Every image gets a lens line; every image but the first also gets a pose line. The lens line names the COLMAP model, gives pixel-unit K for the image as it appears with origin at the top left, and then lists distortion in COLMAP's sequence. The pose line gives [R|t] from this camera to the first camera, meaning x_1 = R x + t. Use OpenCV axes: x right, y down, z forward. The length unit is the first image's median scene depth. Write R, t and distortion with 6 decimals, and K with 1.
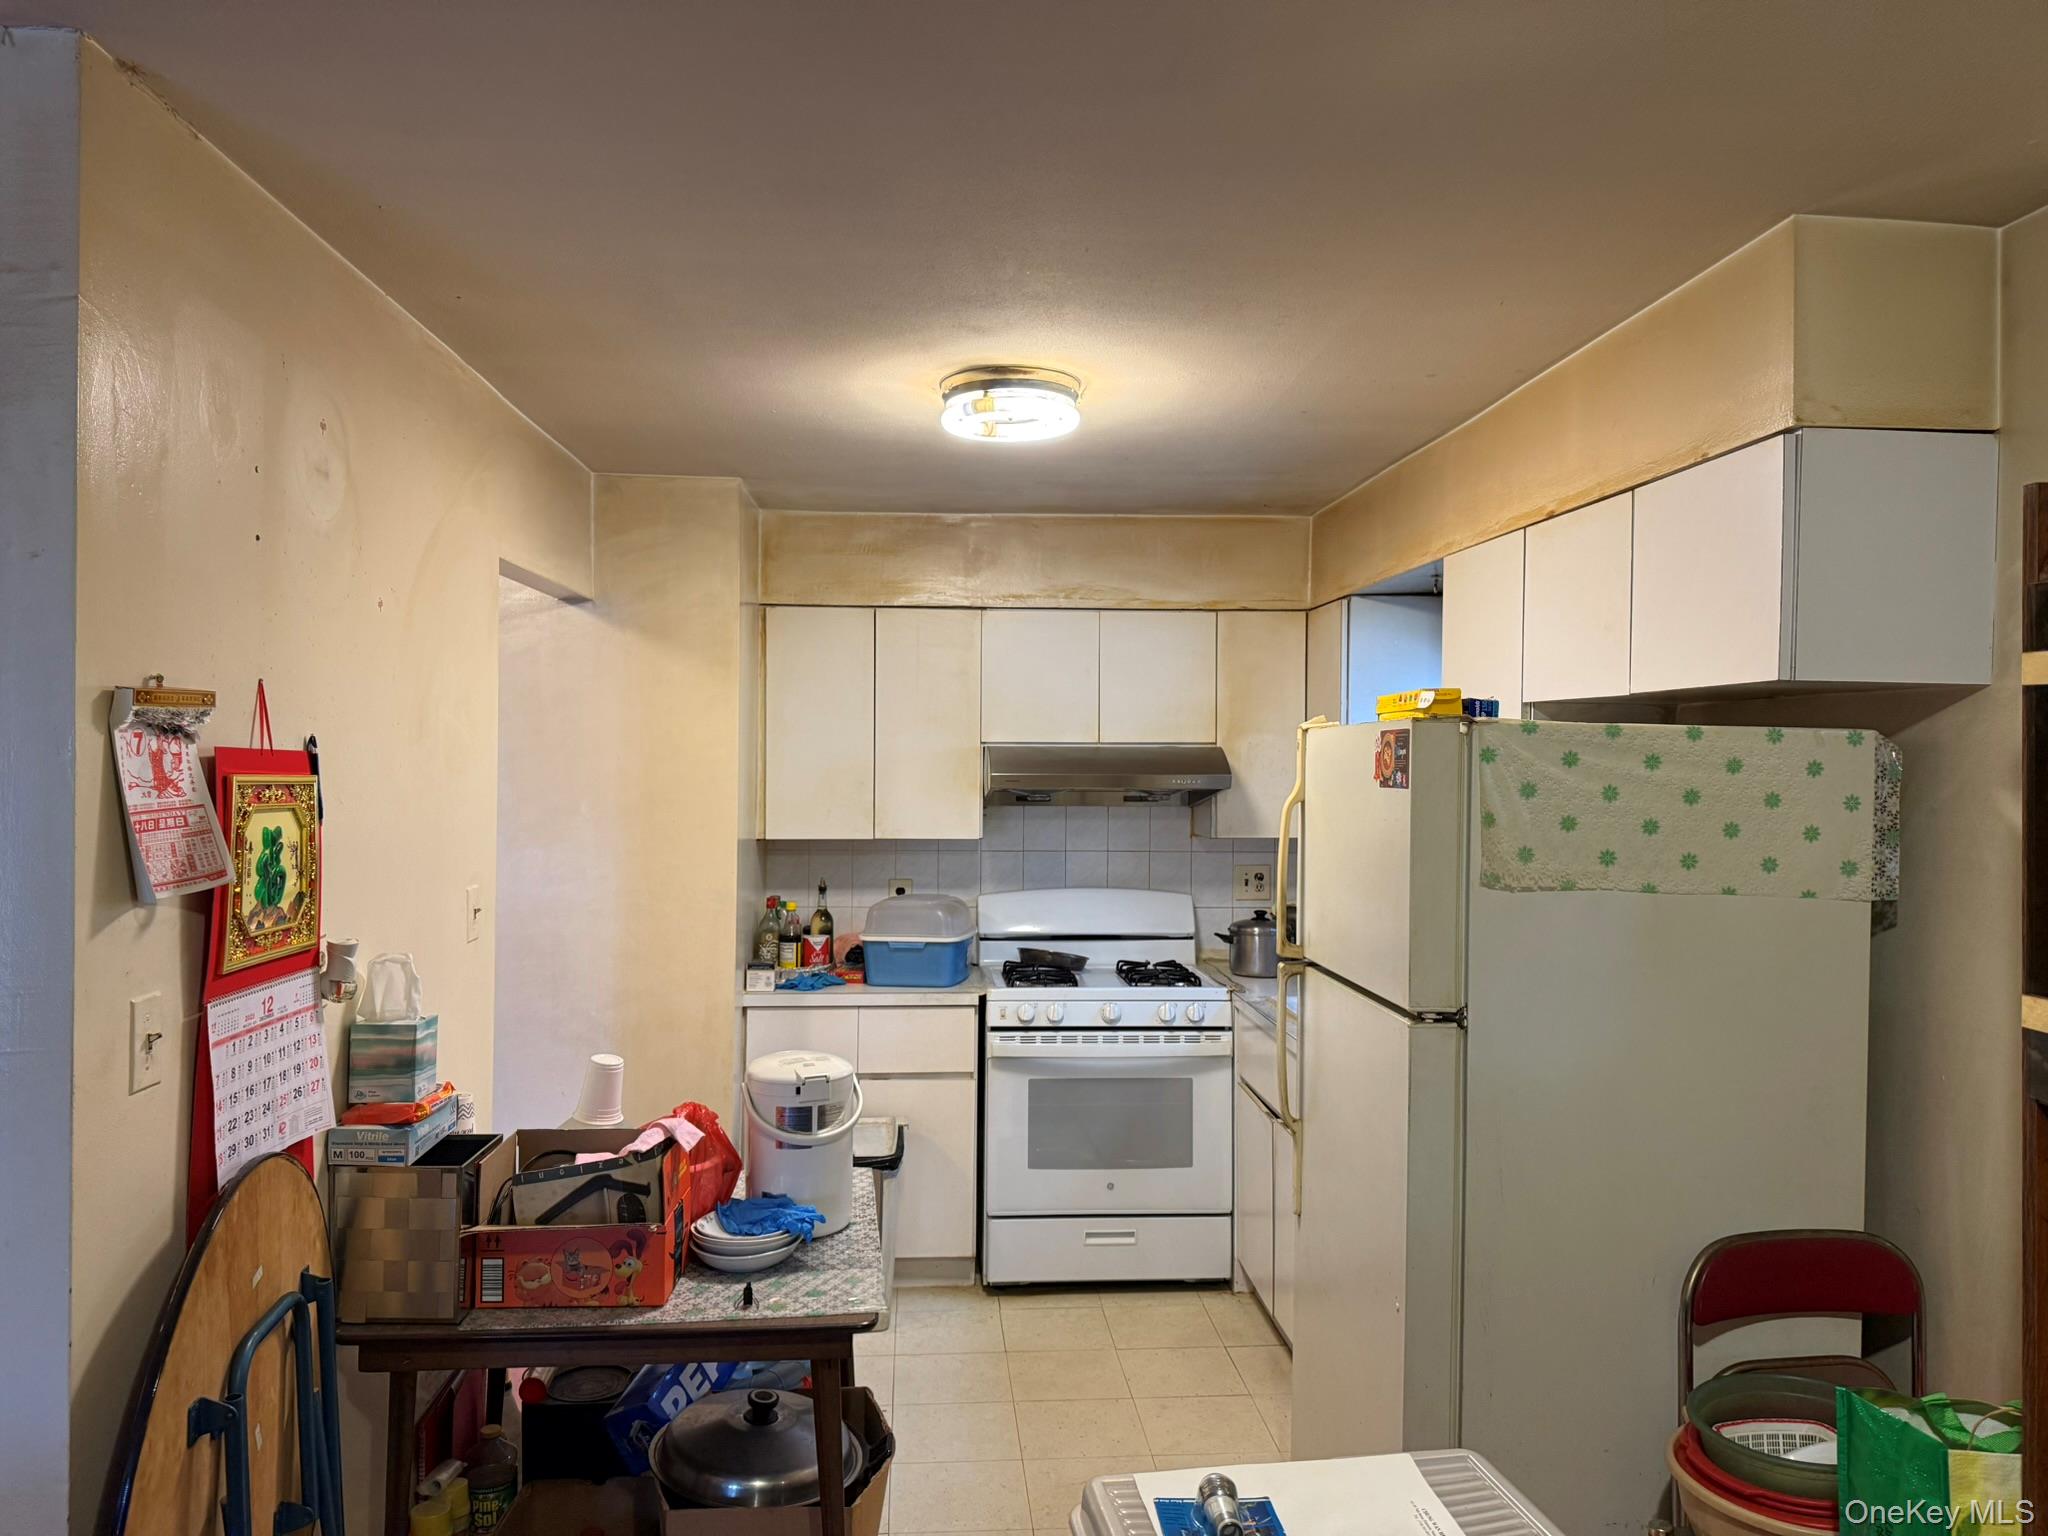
lens RADIAL K [[1455.9, 0, 1027.1], [0, 1455.9, 768.0], [0, 0, 1]] dist [0.002719, 0.002164]
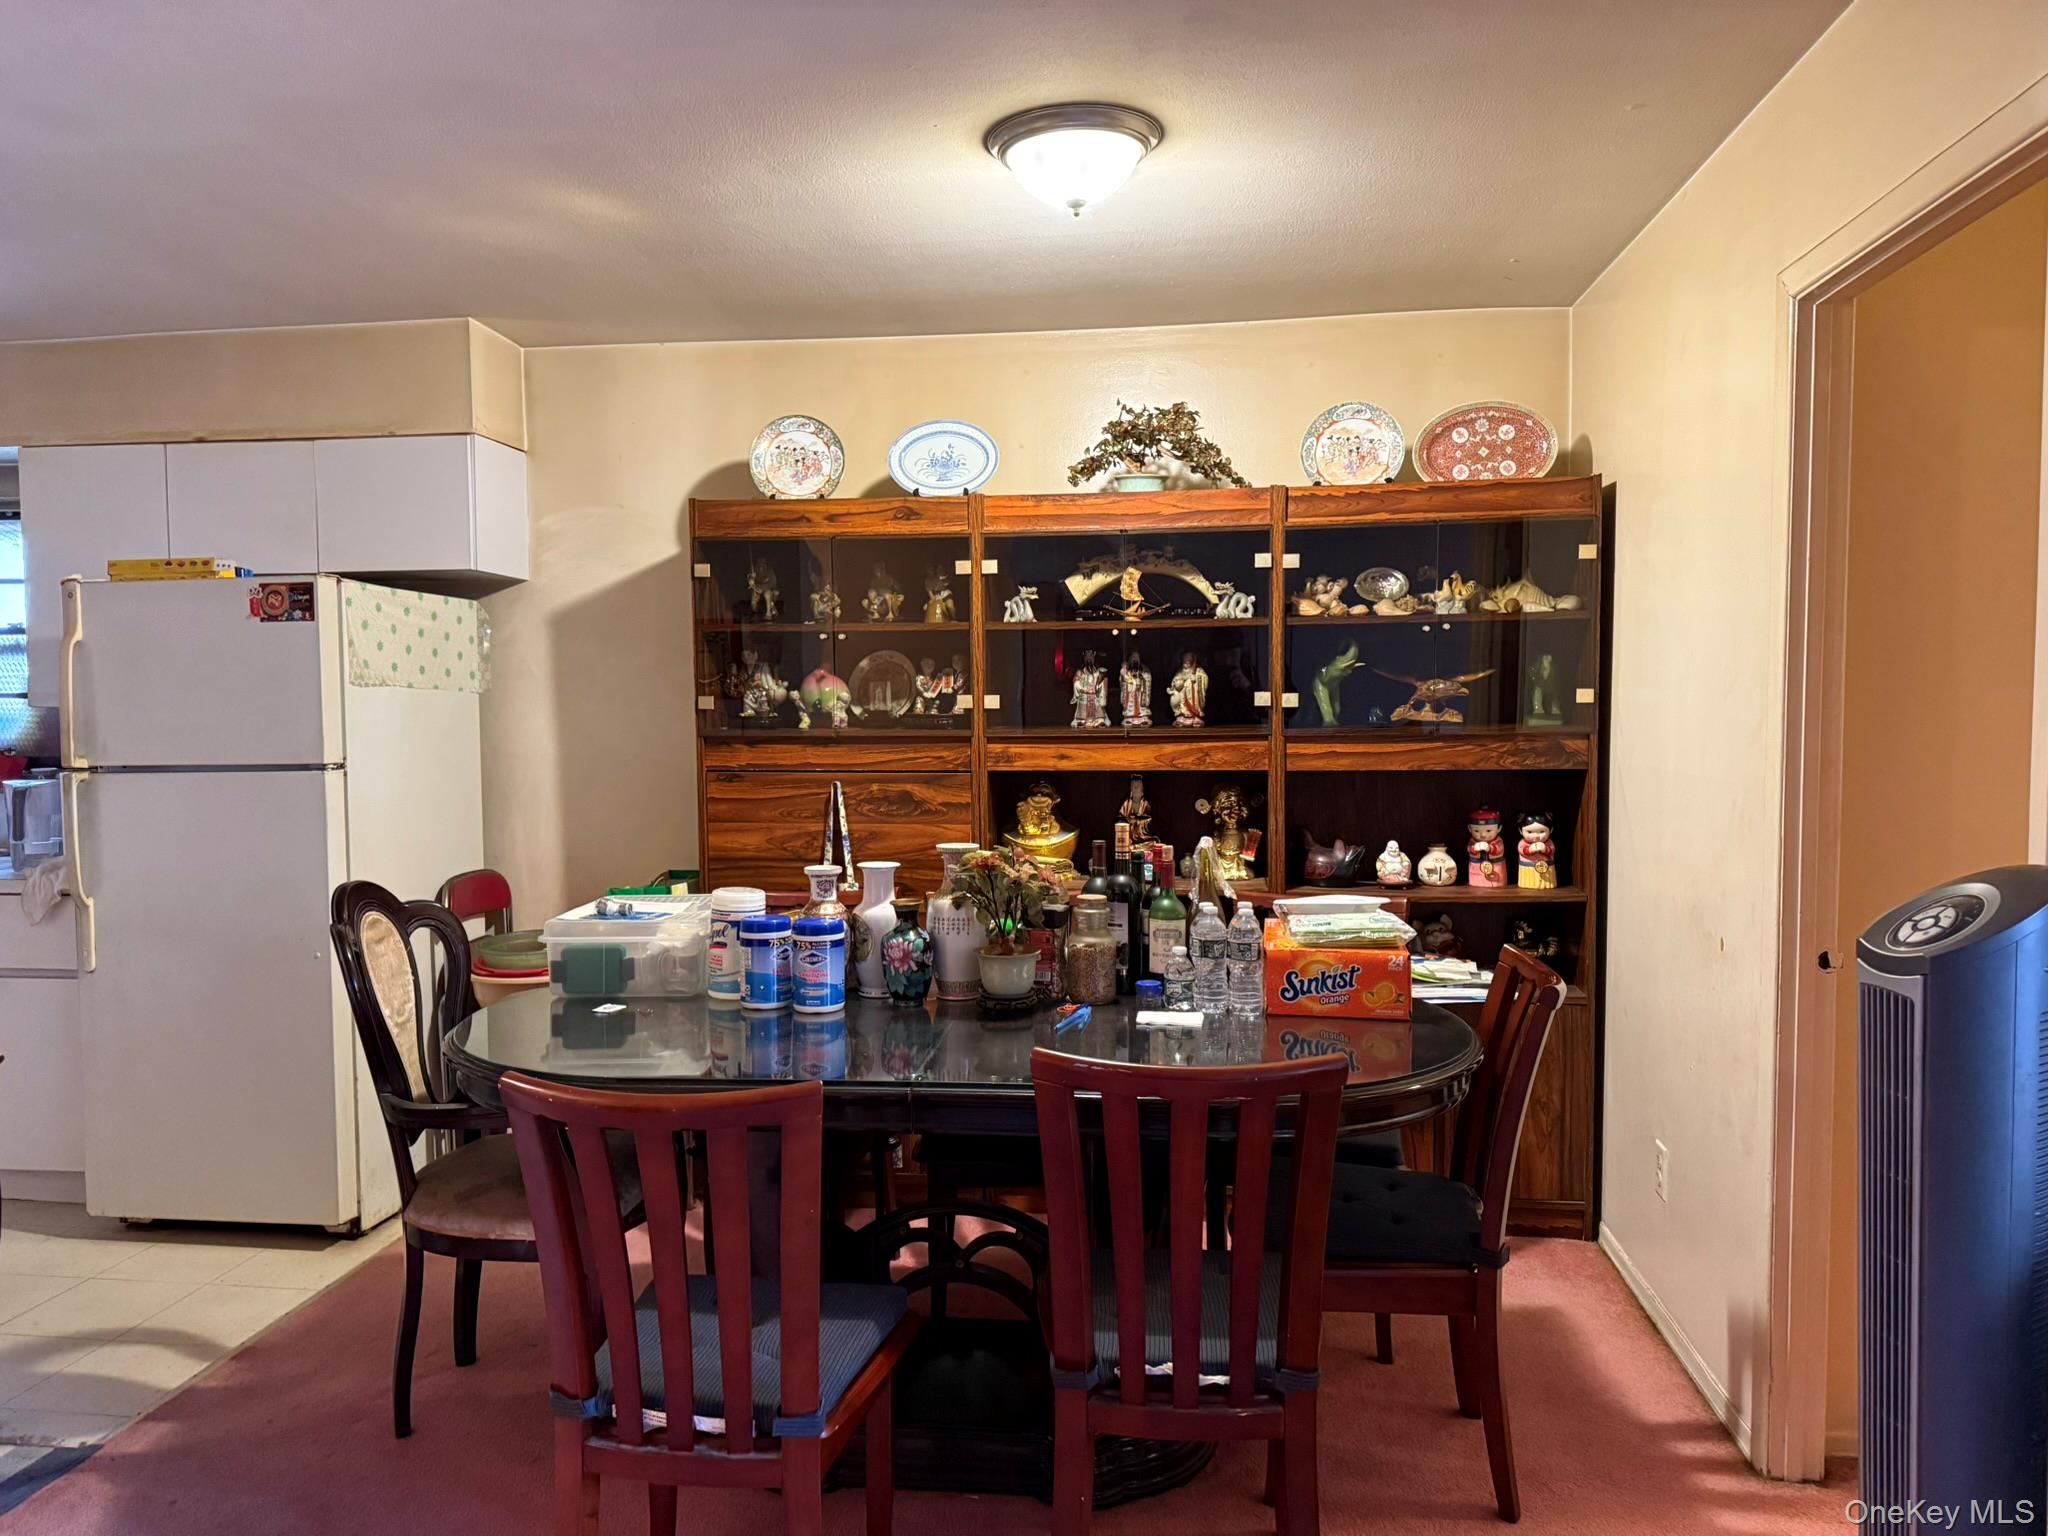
lens RADIAL K [[1455.9, 0, 1024.8], [0, 1455.9, 767.2], [0, 0, 1]] dist [0.002719, 0.002164]
pose [[0.200409, -0.055045, 0.978165, -1.110351], [0.017478, 0.998462, 0.052607, 0.100948], [-0.979556, 0.006553, 0.201063, -0.056536]]
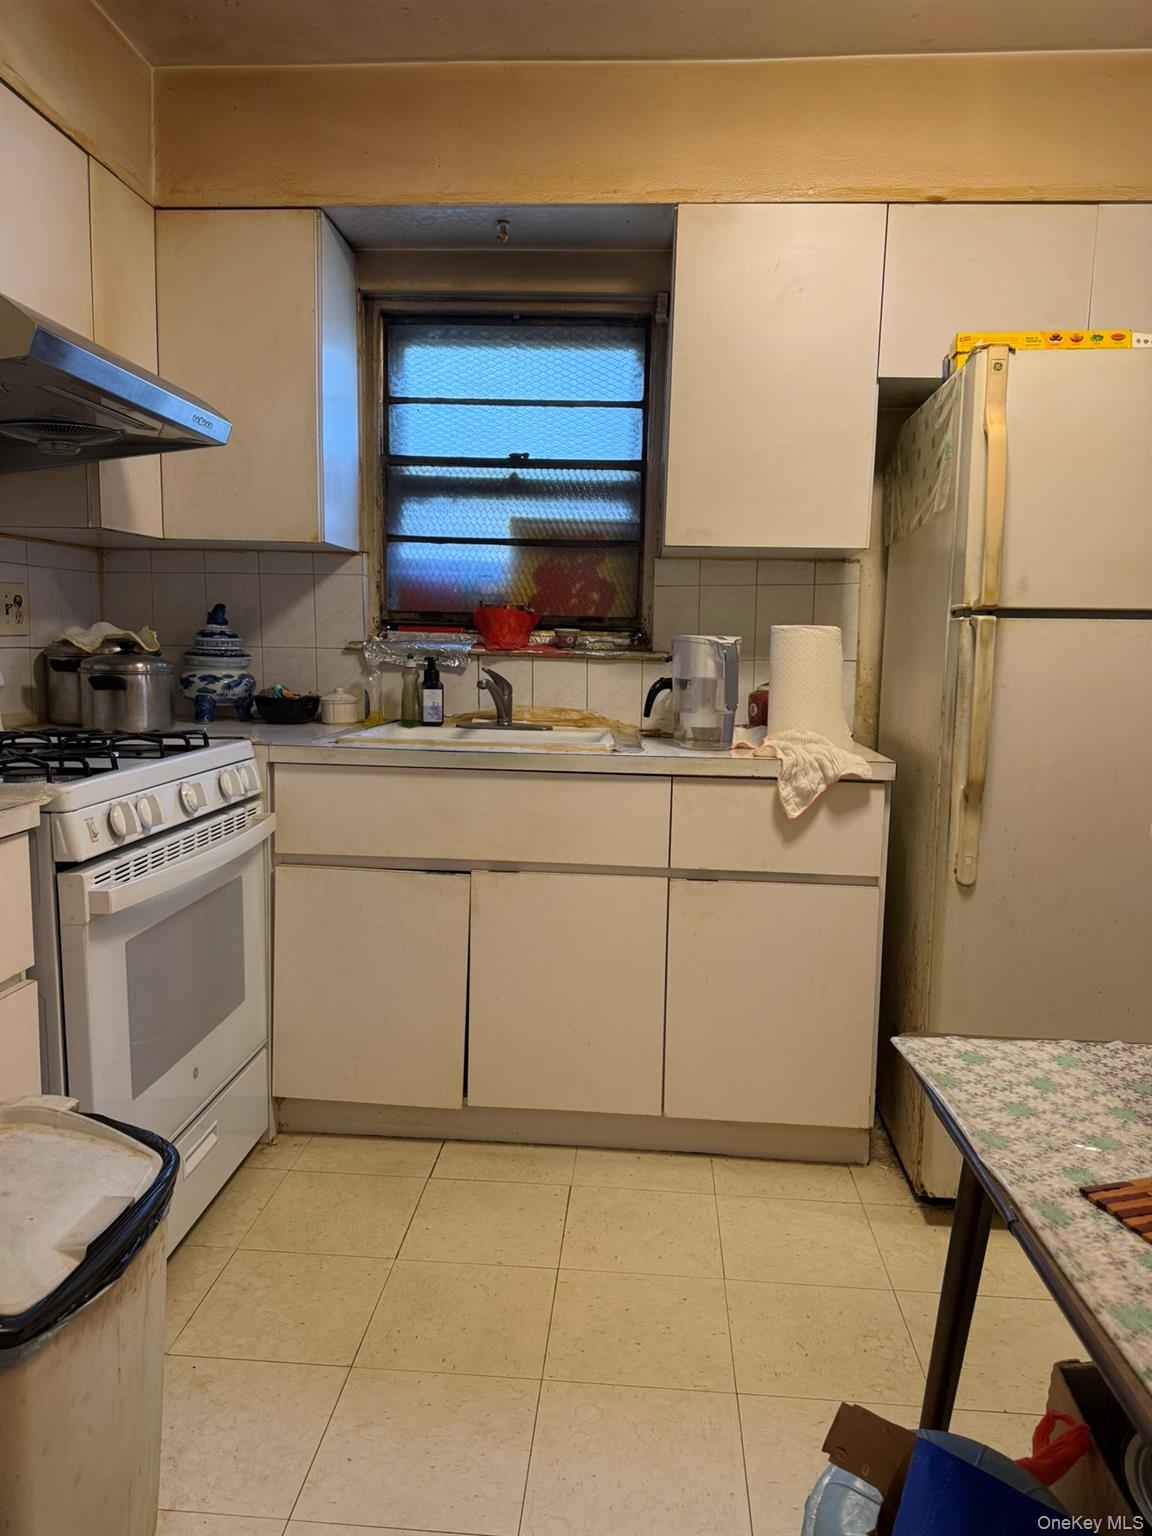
lens RADIAL K [[1091.9, 0, 578.3], [0, 1091.9, 776.6], [0, 0, 1]] dist [0.002719, 0.002164]
pose [[0.138857, -0.138945, 0.980517, -0.687774], [-0.011490, 0.989816, 0.141890, 0.177897], [-0.990246, -0.030969, 0.135846, 1.478924]]
